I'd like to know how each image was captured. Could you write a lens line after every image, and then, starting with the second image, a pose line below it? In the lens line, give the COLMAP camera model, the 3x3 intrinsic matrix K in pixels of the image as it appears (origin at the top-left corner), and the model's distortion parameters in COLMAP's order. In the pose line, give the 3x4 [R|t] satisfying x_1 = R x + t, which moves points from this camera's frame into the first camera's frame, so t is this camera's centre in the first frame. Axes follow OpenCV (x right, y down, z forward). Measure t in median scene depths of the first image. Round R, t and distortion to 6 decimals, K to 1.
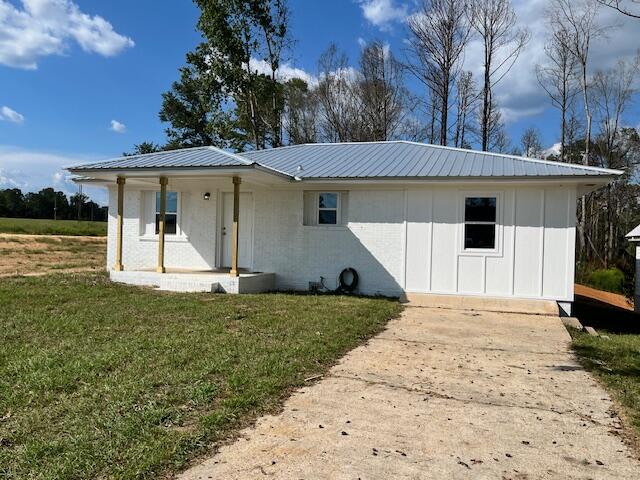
lens RADIAL K [[546.3, 0, 312.2], [0, 546.3, 240.0], [0, 0, 1]] dist [0.062696, -0.077436]
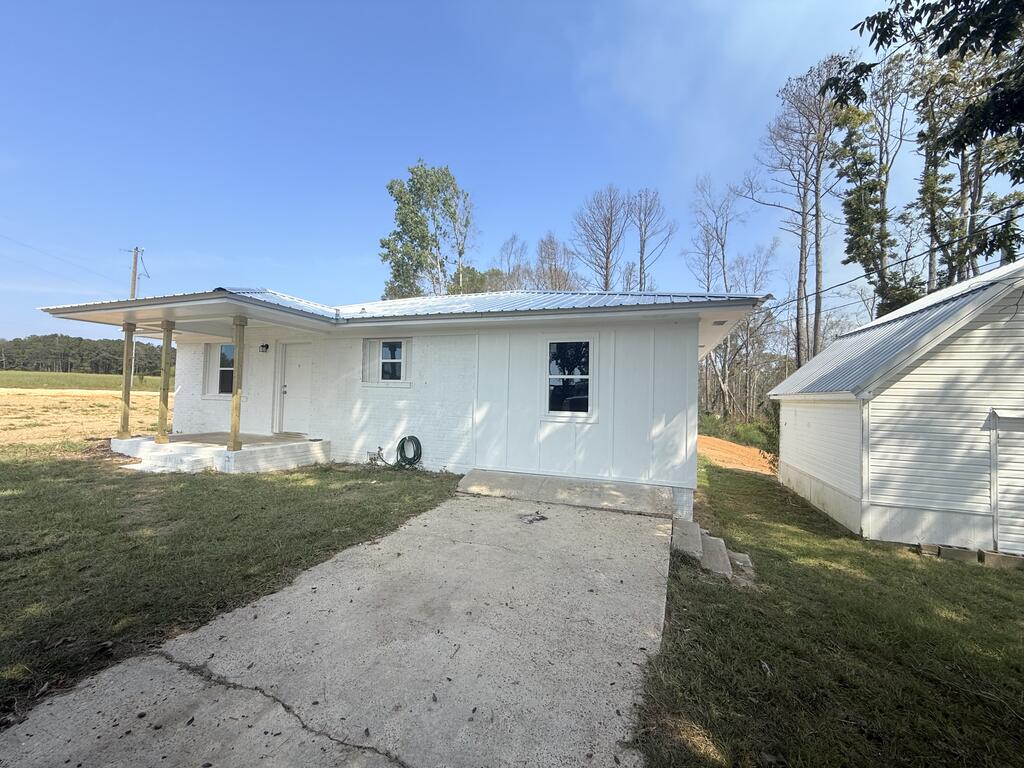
lens RADIAL K [[407.4, 0, 507.9], [0, 407.4, 385.9], [0, 0, 1]] dist [0.000672, 0.000230]
pose [[0.999256, -0.003284, -0.038418, 0.231648], [0.002260, 0.999642, -0.026659, -0.004422], [0.038491, 0.026553, 0.998906, 0.429183]]
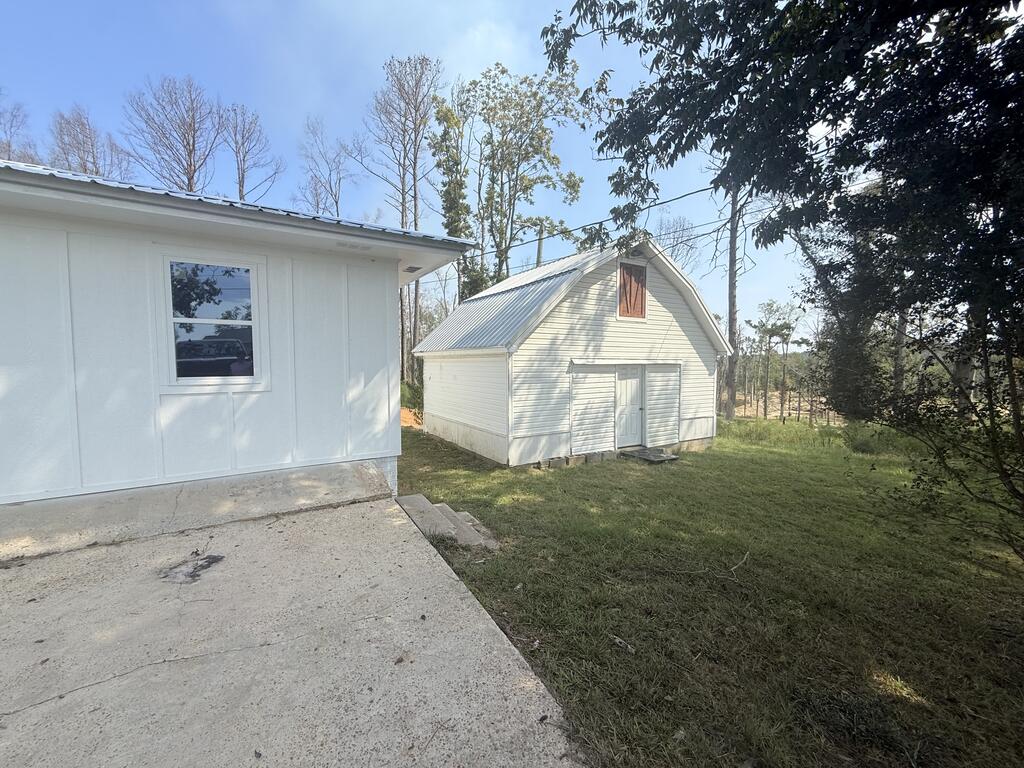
lens RADIAL K [[407.4, 0, 507.9], [0, 407.4, 385.9], [0, 0, 1]] dist [0.000672, 0.000230]
pose [[0.651966, -0.072120, 0.754810, 0.192516], [0.019114, 0.996713, 0.078724, 0.000380], [-0.758007, -0.036898, 0.651202, 0.553003]]
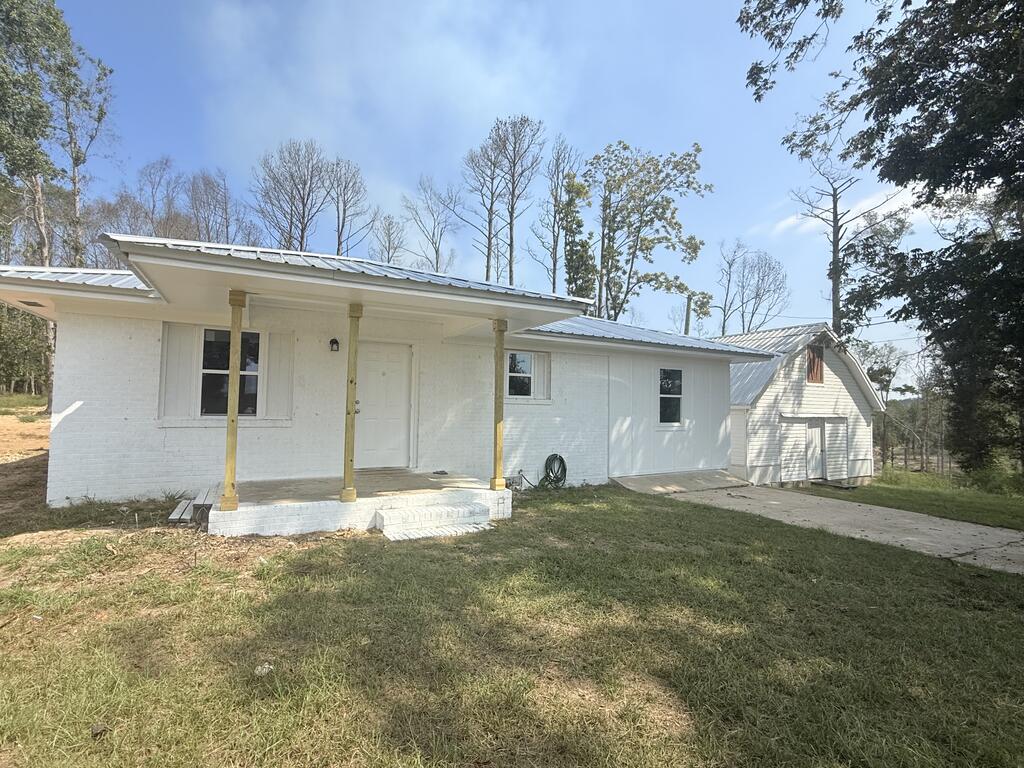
lens RADIAL K [[482.8, 0, 511.3], [0, 482.8, 387.7], [0, 0, 1]] dist [0.001108, 0.000740]
pose [[0.690819, 0.009653, 0.722963, -0.462107], [0.002712, 0.999869, -0.015943, -0.031144], [-0.723022, 0.012974, 0.690703, 0.583777]]
